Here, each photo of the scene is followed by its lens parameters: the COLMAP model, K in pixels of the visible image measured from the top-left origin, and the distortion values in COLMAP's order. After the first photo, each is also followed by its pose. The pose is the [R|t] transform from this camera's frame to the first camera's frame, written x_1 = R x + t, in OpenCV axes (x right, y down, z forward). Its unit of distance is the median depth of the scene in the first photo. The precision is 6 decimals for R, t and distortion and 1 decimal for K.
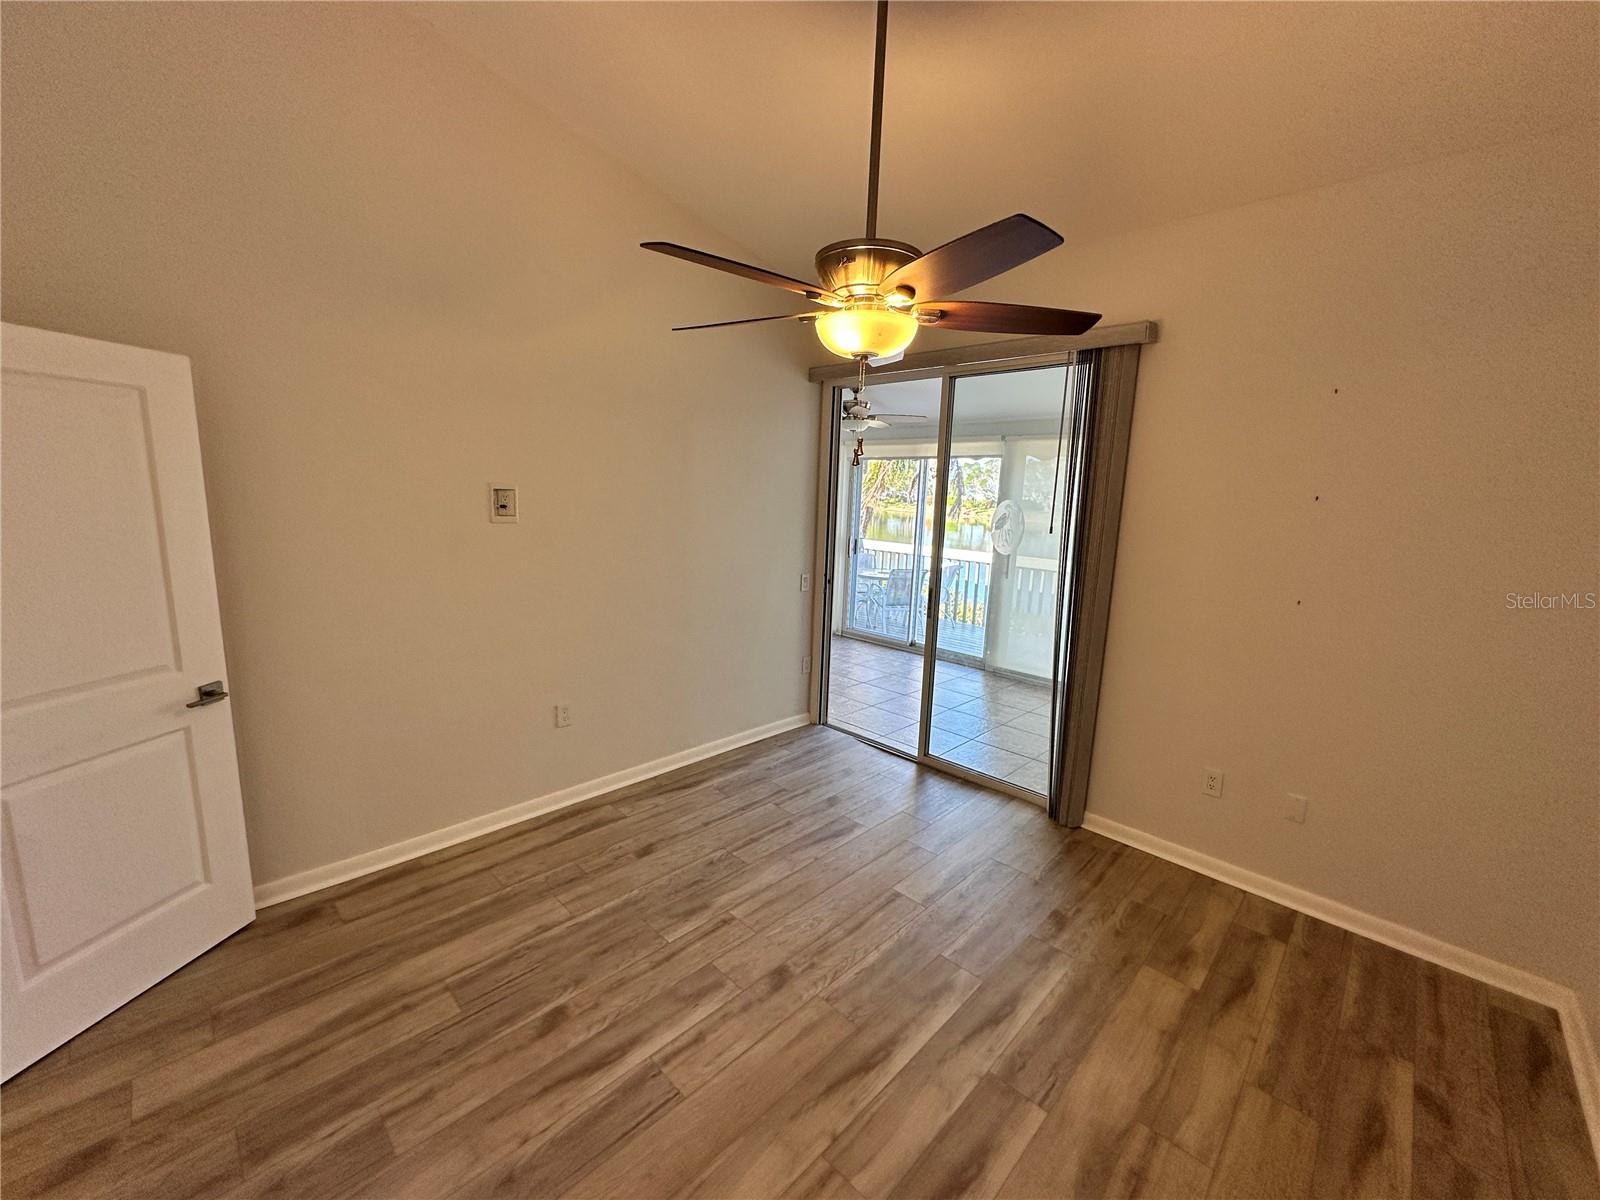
lens RADIAL K [[636.4, 0, 795.2], [0, 636.4, 599.7], [0, 0, 1]] dist [-0.003310, 0.000210]
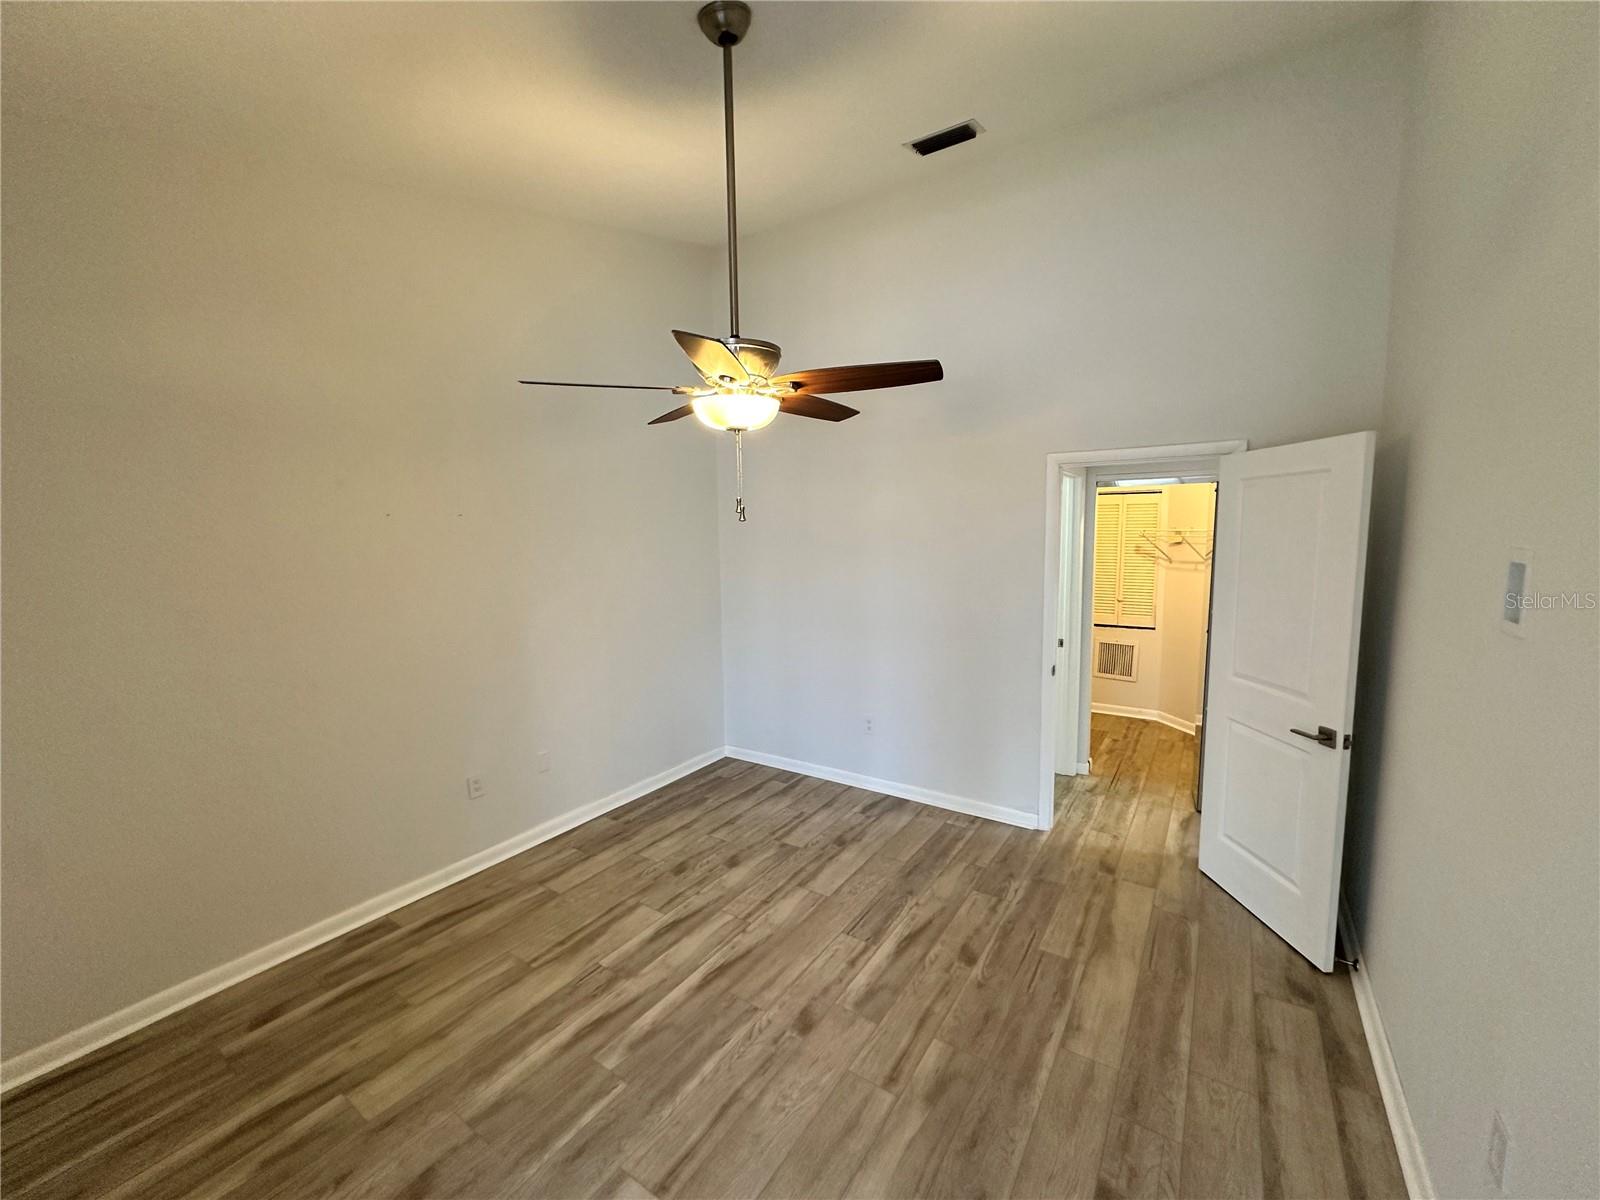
lens RADIAL K [[634.5, 0, 801.0], [0, 634.5, 599.1], [0, 0, 1]] dist [-0.002563, -0.000093]
pose [[-0.981173, 0.000110, -0.193133, 0.188205], [-0.053414, 0.960840, 0.271906, -0.345883], [0.185600, 0.277103, -0.942744, 1.883410]]
